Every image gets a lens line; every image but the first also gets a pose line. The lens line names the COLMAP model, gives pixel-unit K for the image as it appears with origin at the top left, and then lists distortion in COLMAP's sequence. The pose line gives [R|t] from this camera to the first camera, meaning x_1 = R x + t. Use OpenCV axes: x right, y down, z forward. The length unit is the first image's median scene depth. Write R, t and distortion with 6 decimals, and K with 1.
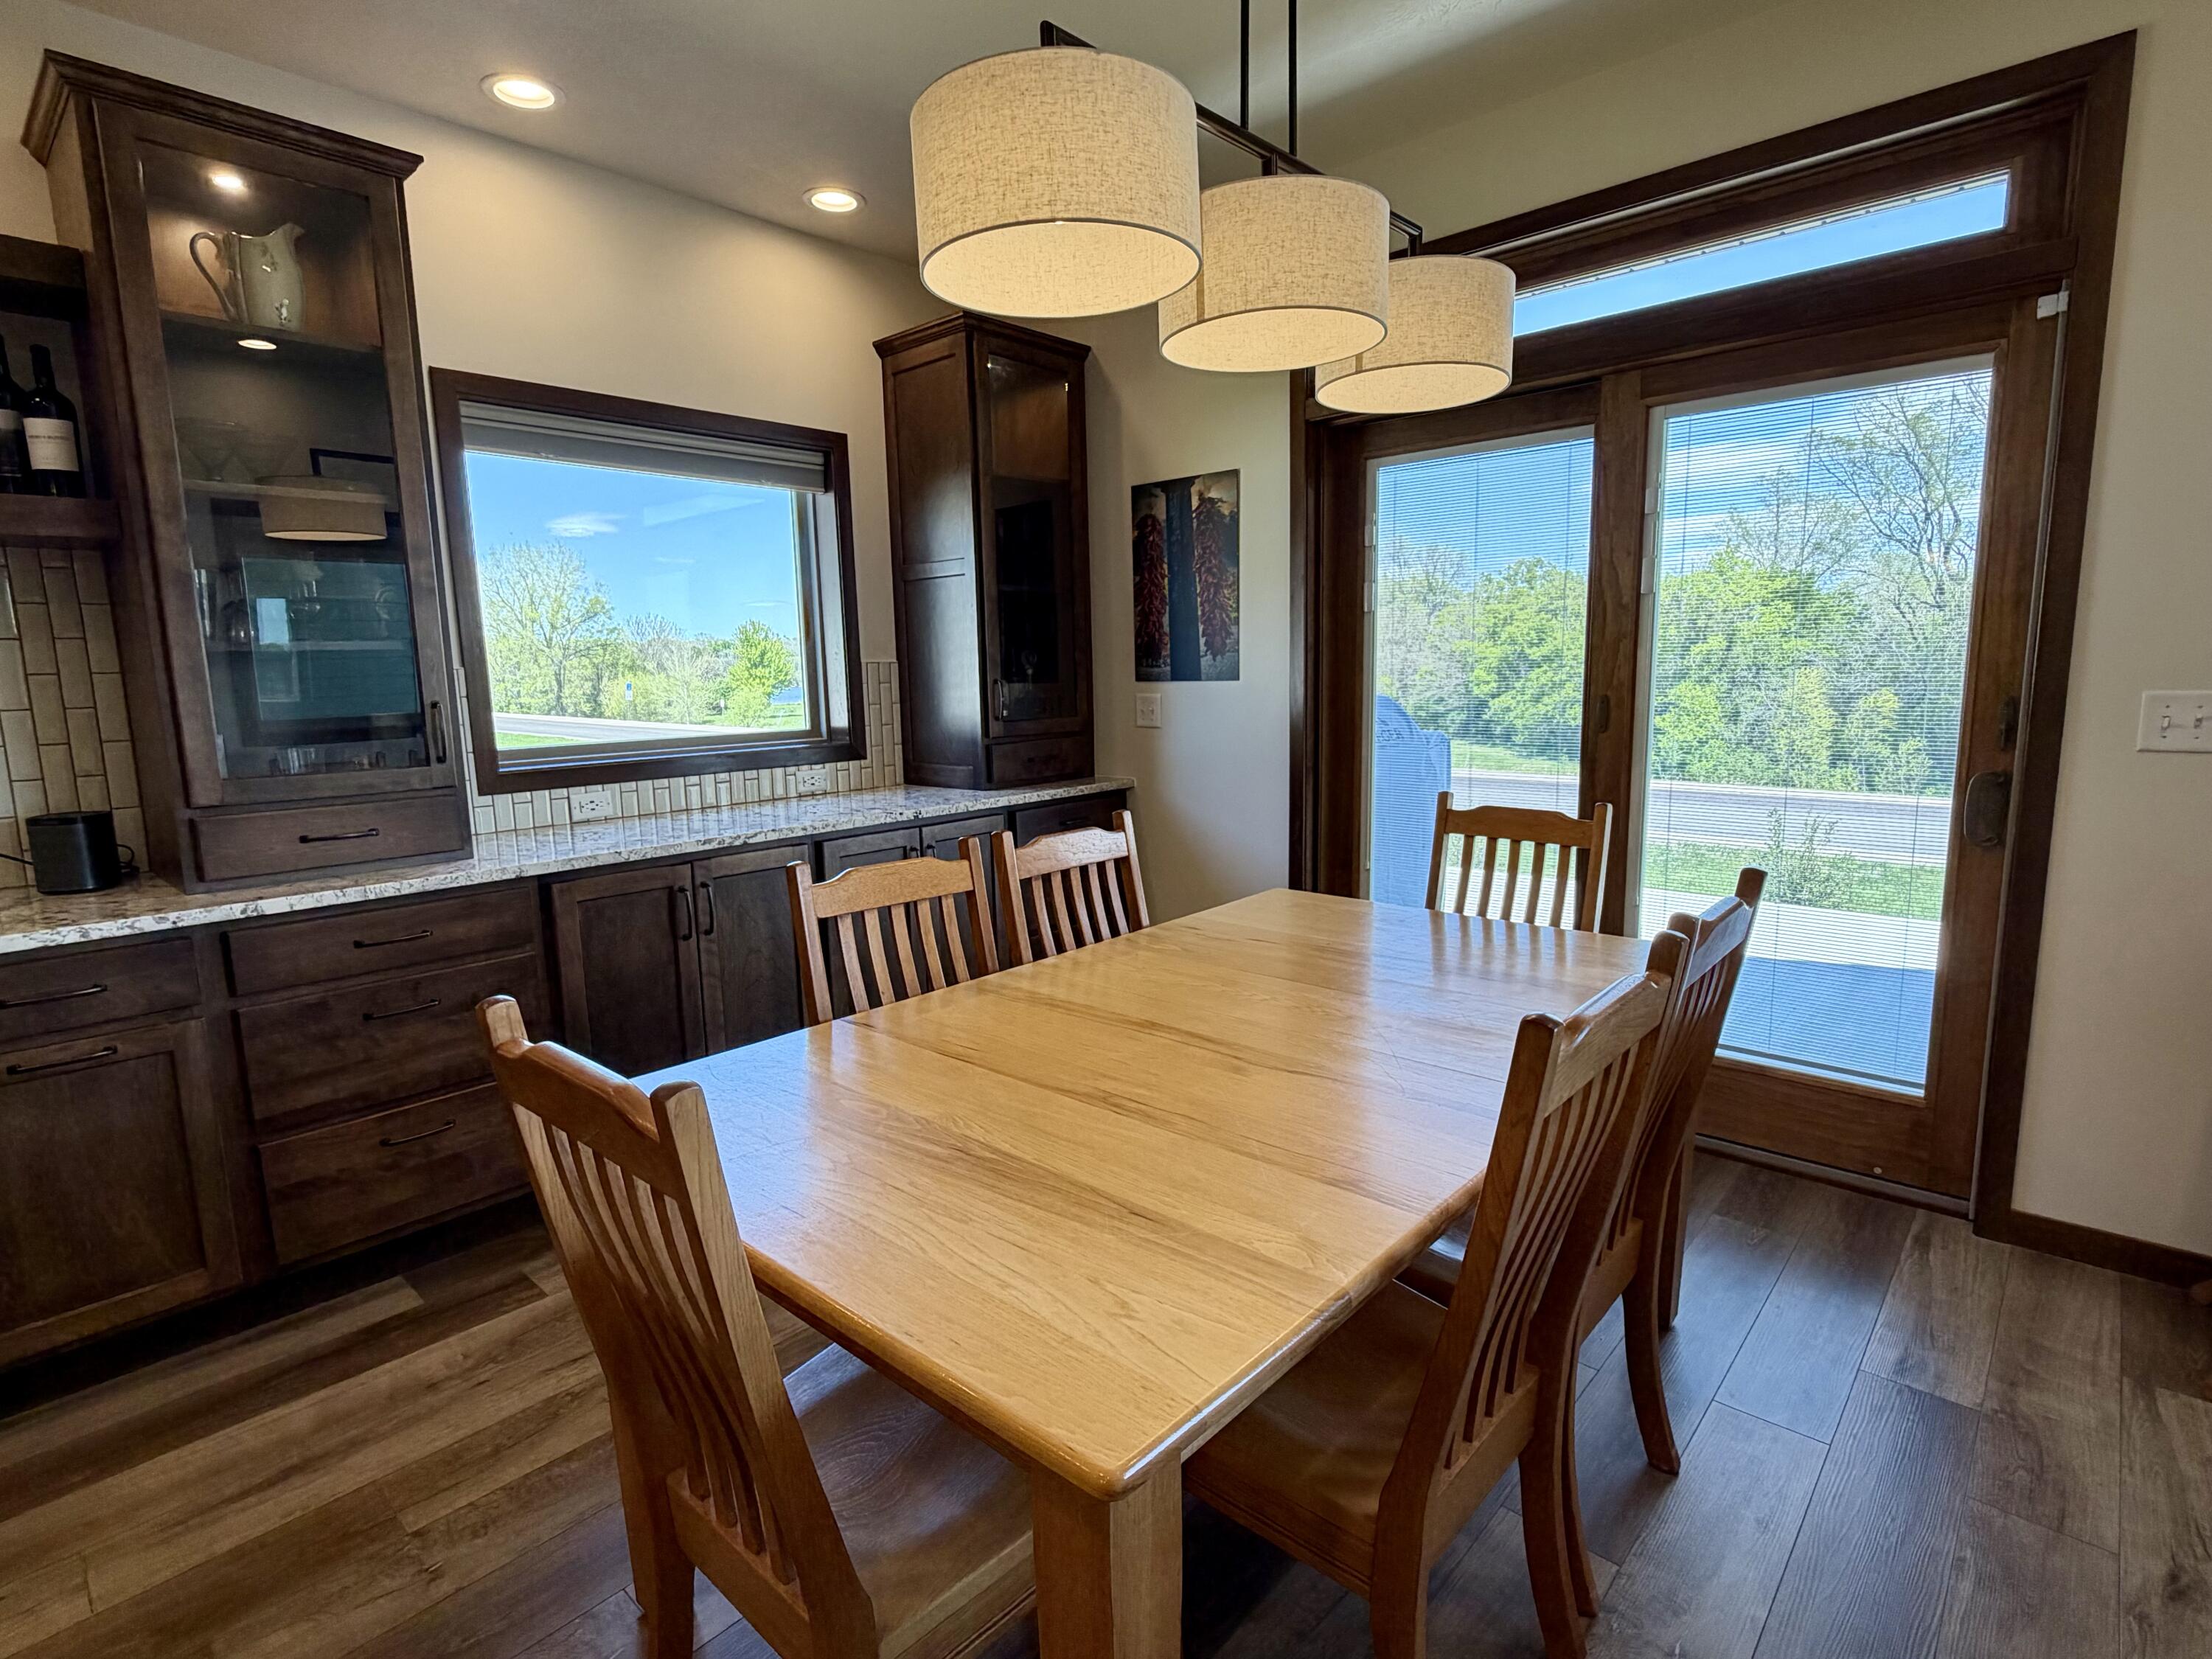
lens RADIAL K [[1097.6, 0, 1112.7], [0, 1097.6, 825.7], [0, 0, 1]] dist [0.001403, -0.000108]
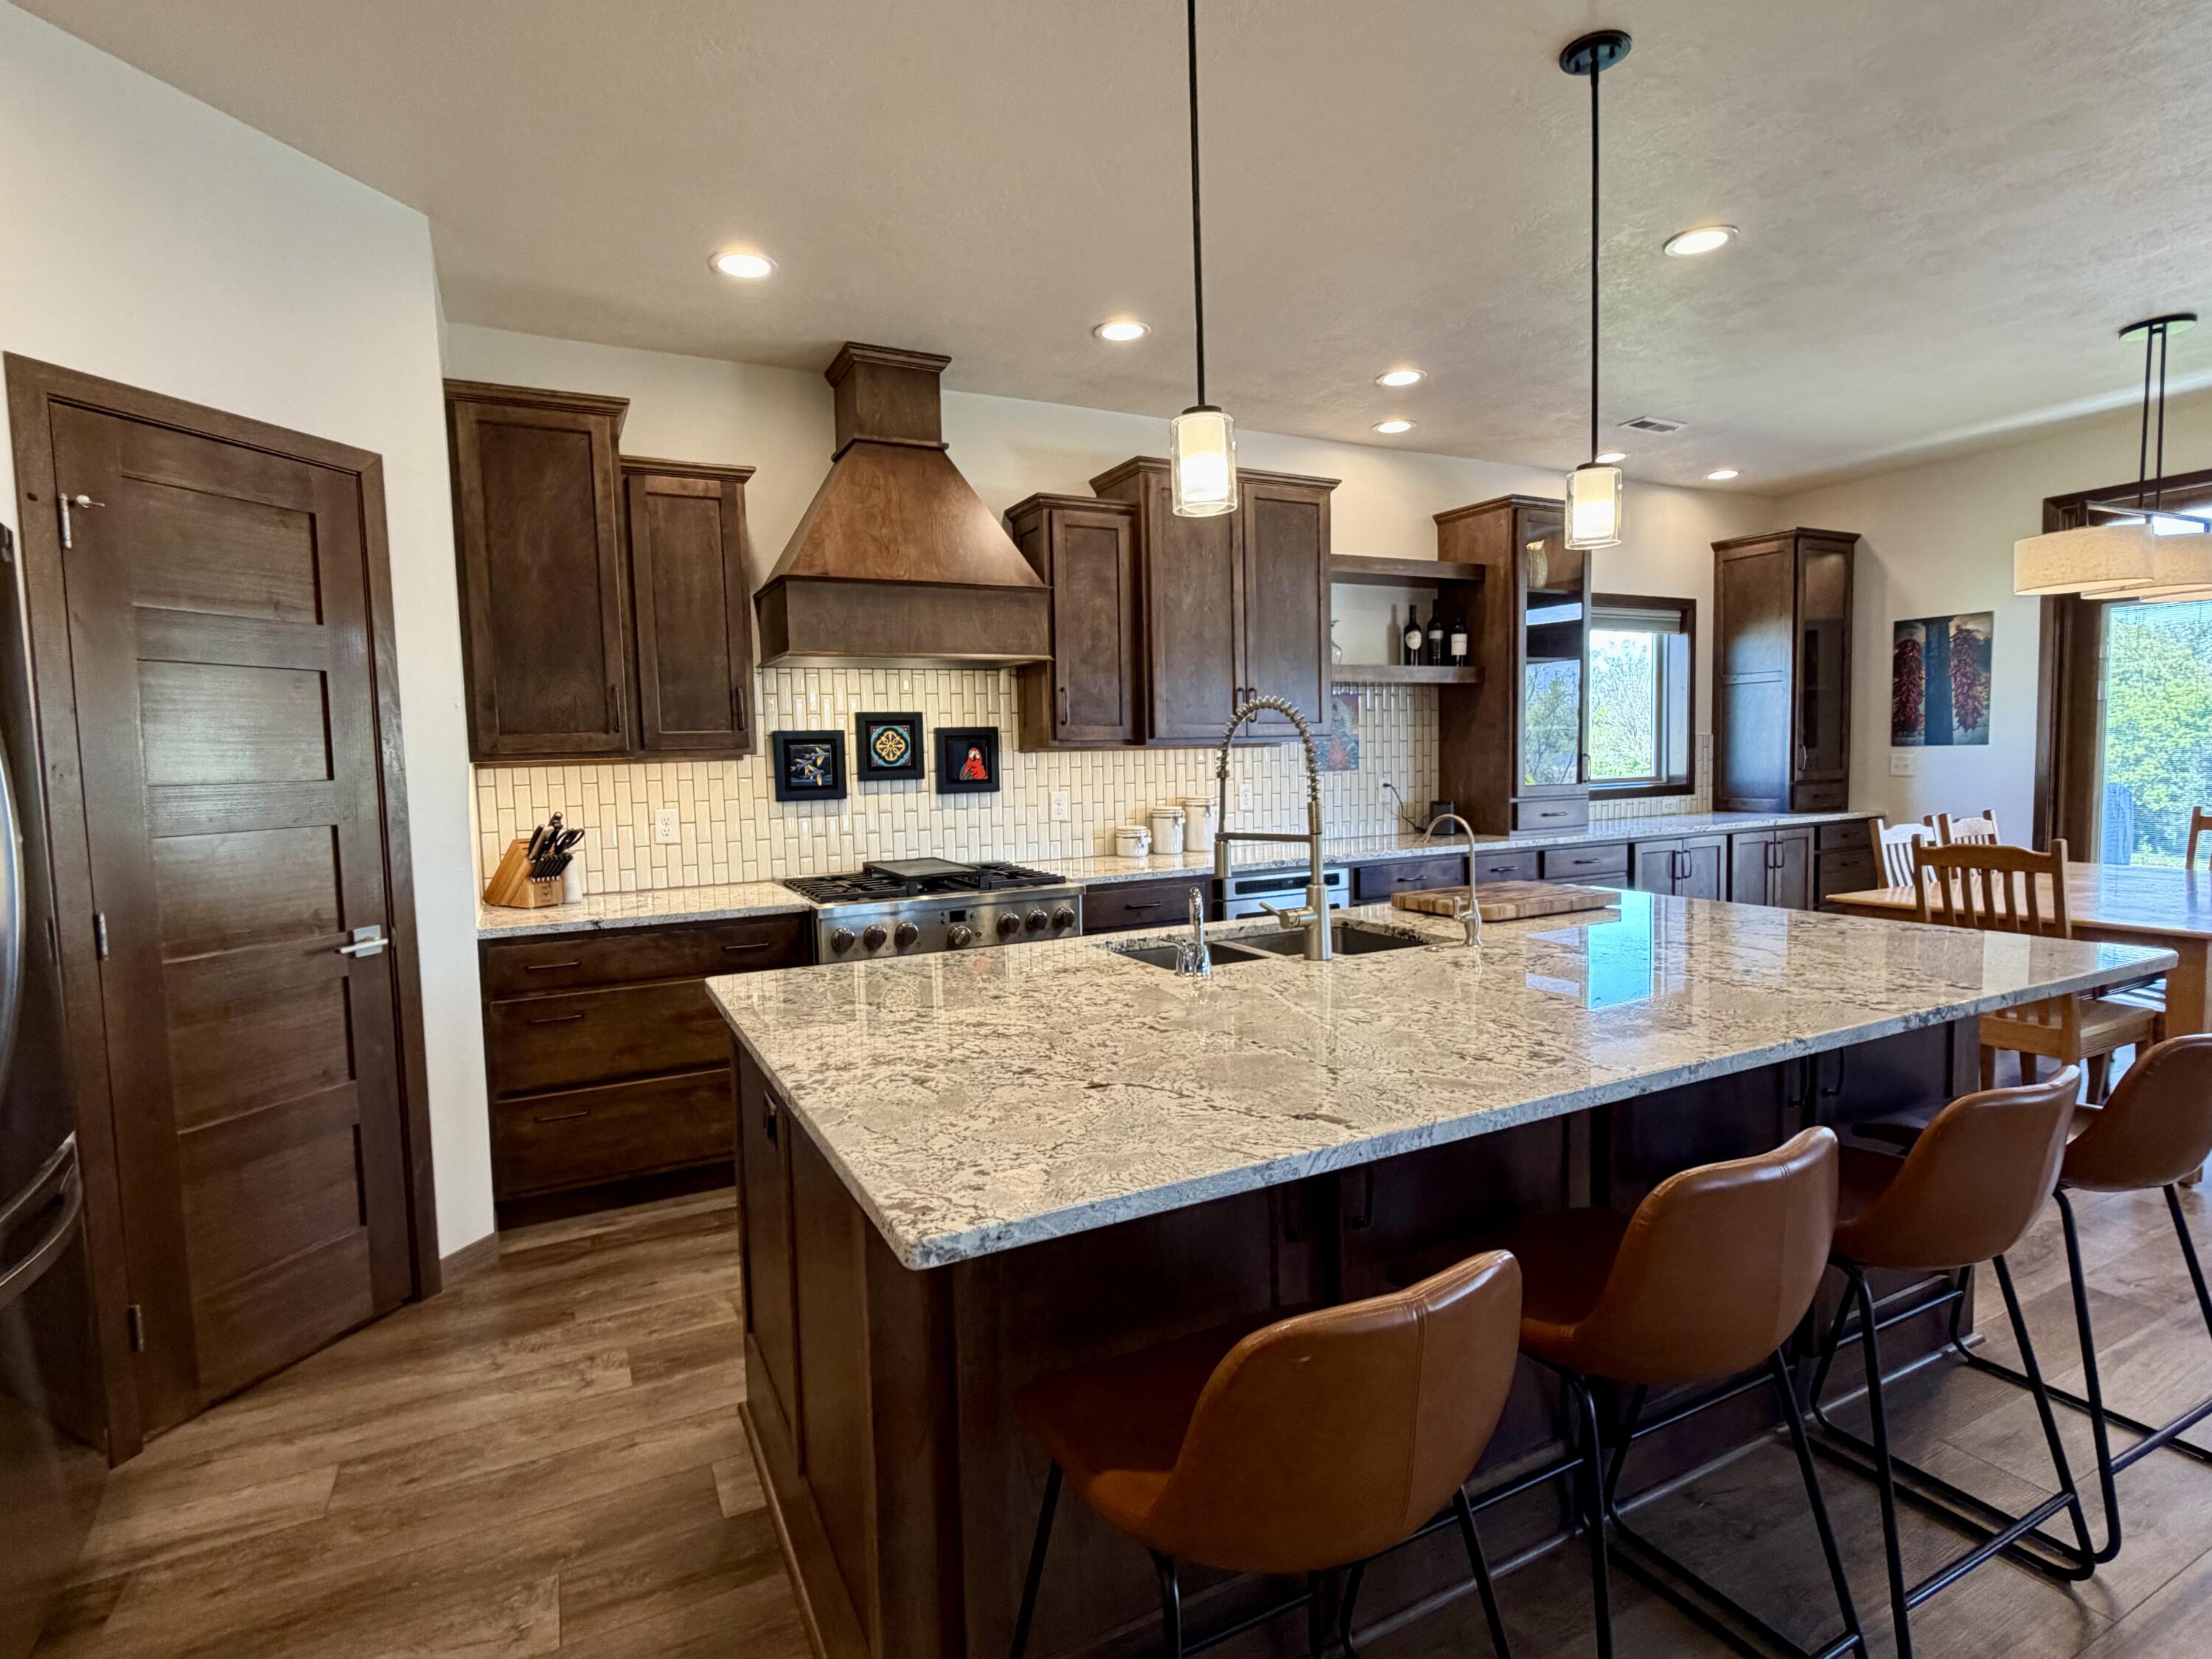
lens RADIAL K [[1096.7, 0, 1108.2], [0, 1096.7, 826.5], [0, 0, 1]] dist [0.001546, -0.000349]
pose [[0.936363, 0.022925, -0.350283, -0.489341], [-0.046760, 0.997118, -0.059737, 0.129486], [0.347904, 0.072315, 0.934737, -0.846231]]
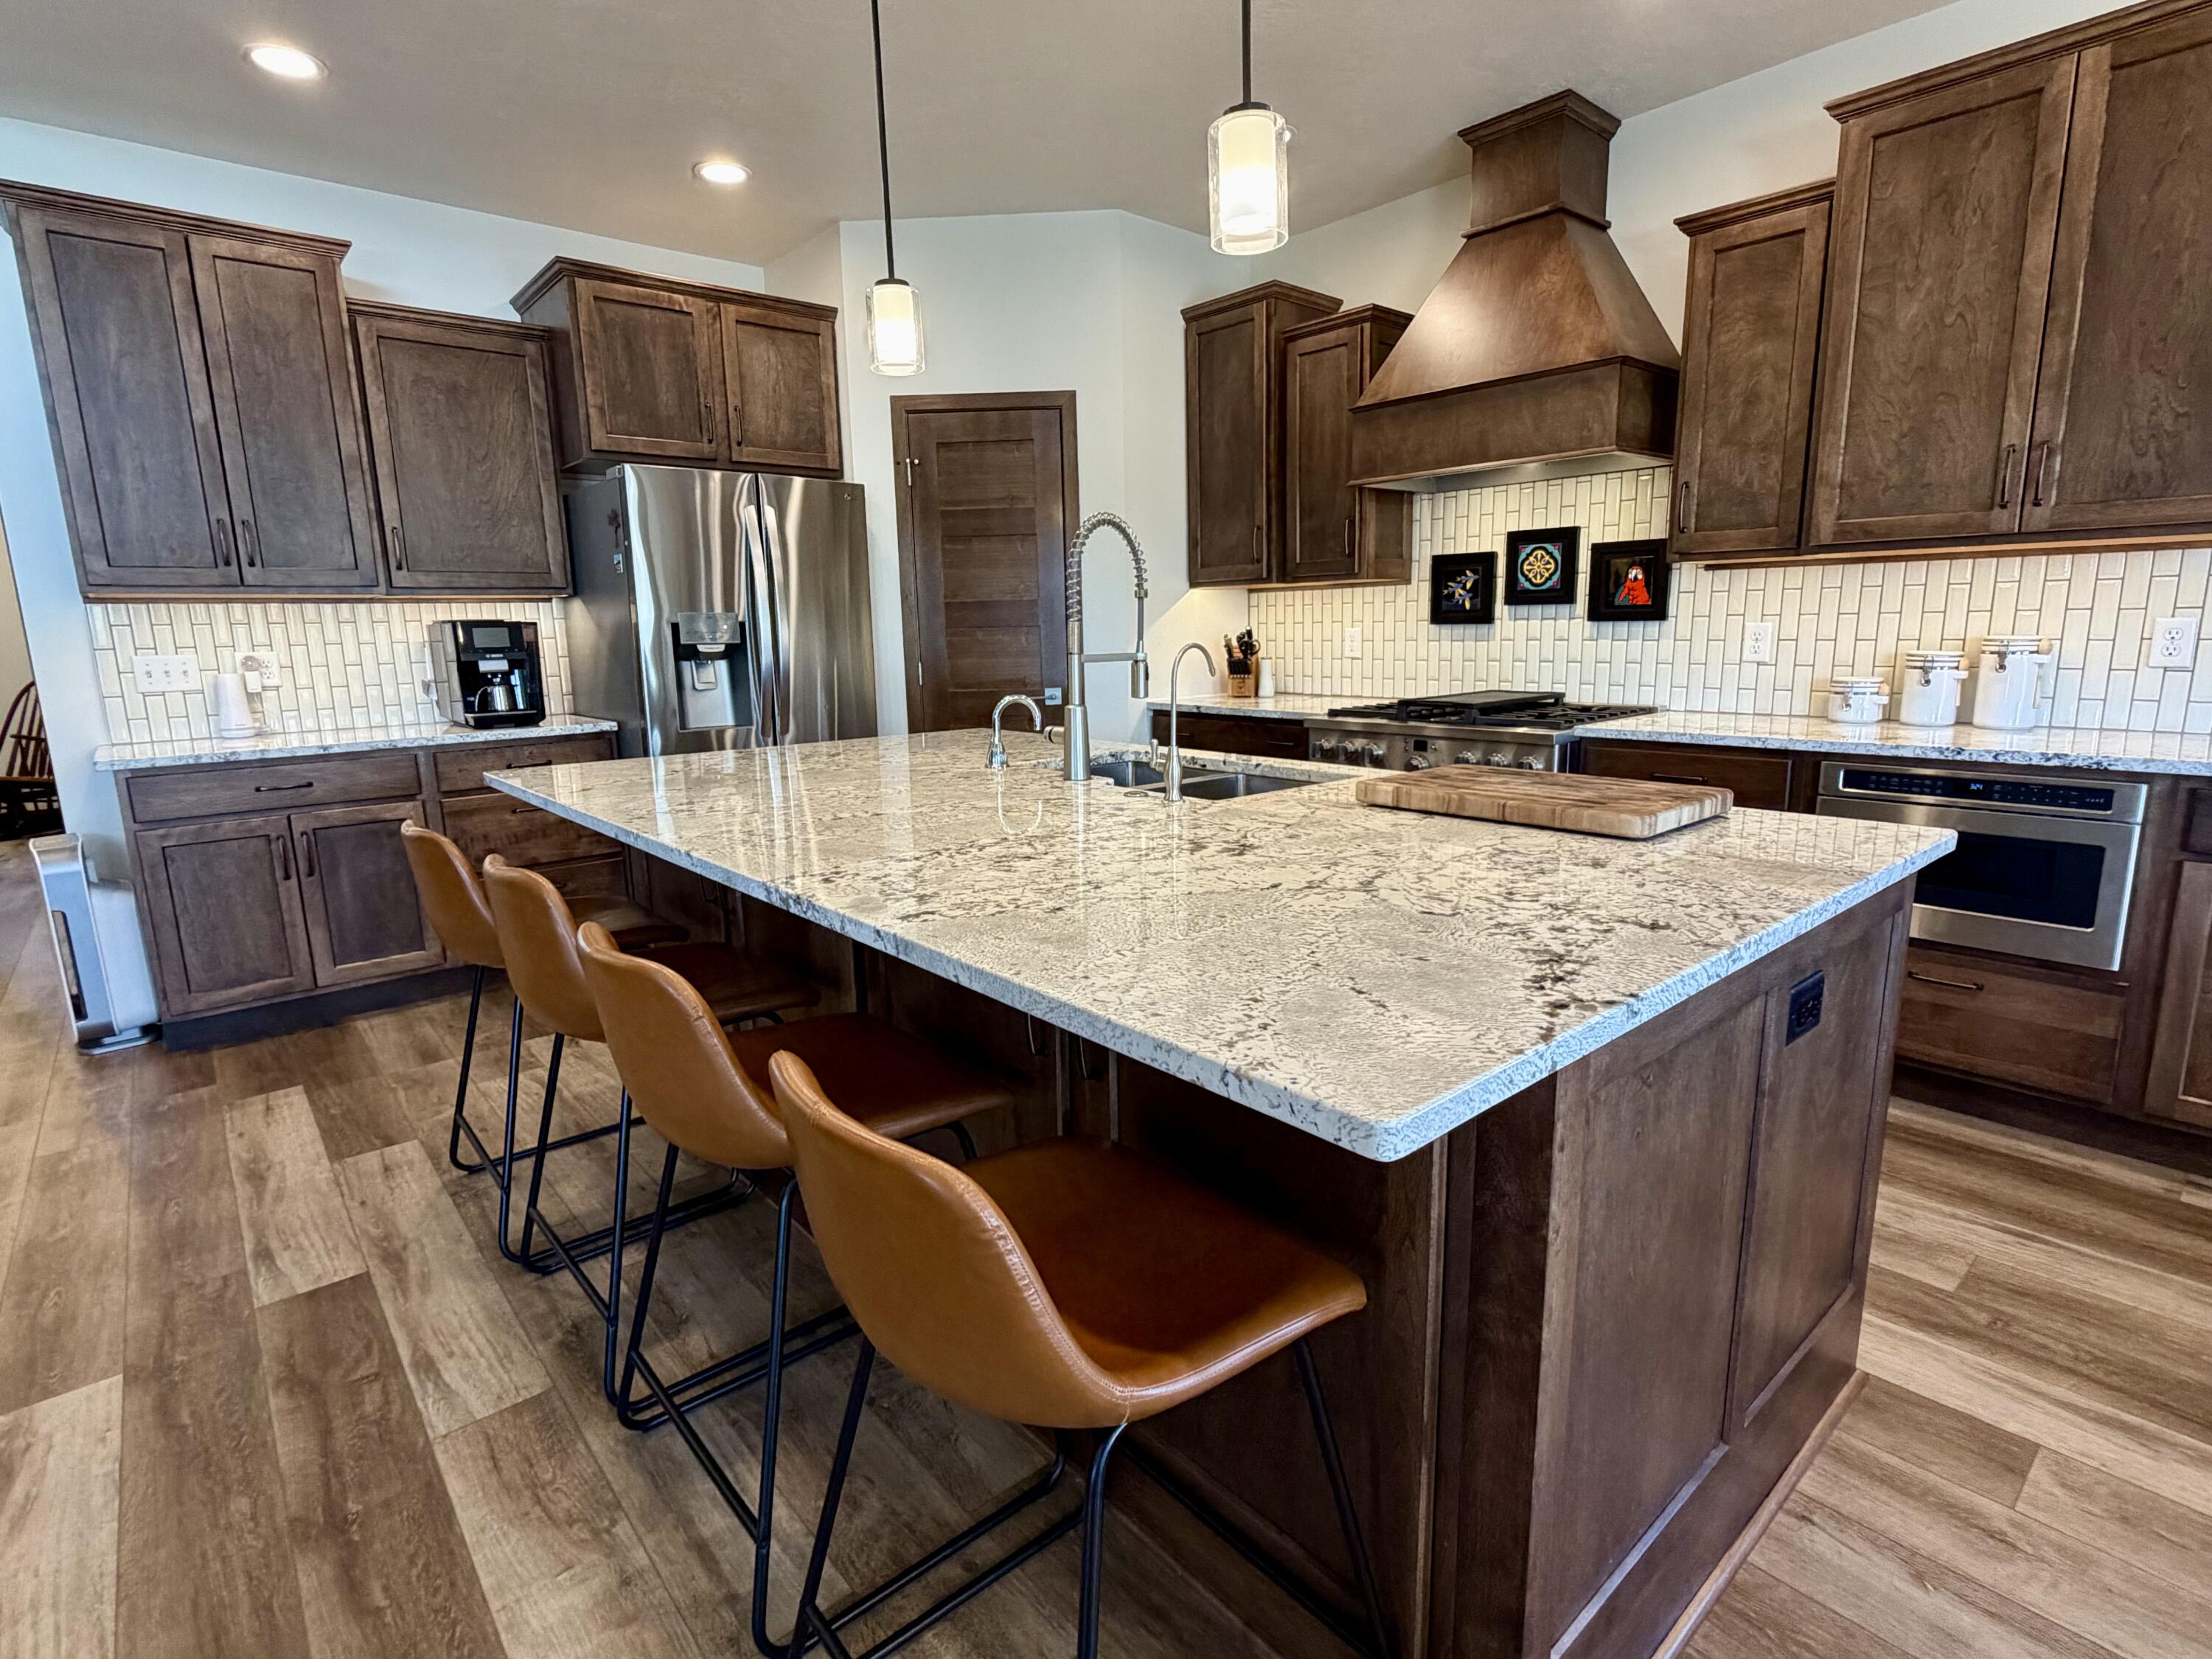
lens RADIAL K [[1096.7, 0, 1108.2], [0, 1096.7, 826.5], [0, 0, 1]] dist [0.001546, -0.000349]
pose [[-0.117856, 0.207480, -0.971114, 0.003668], [-0.120239, 0.967753, 0.221354, 0.048840], [0.985724, 0.142853, -0.089108, -0.163572]]
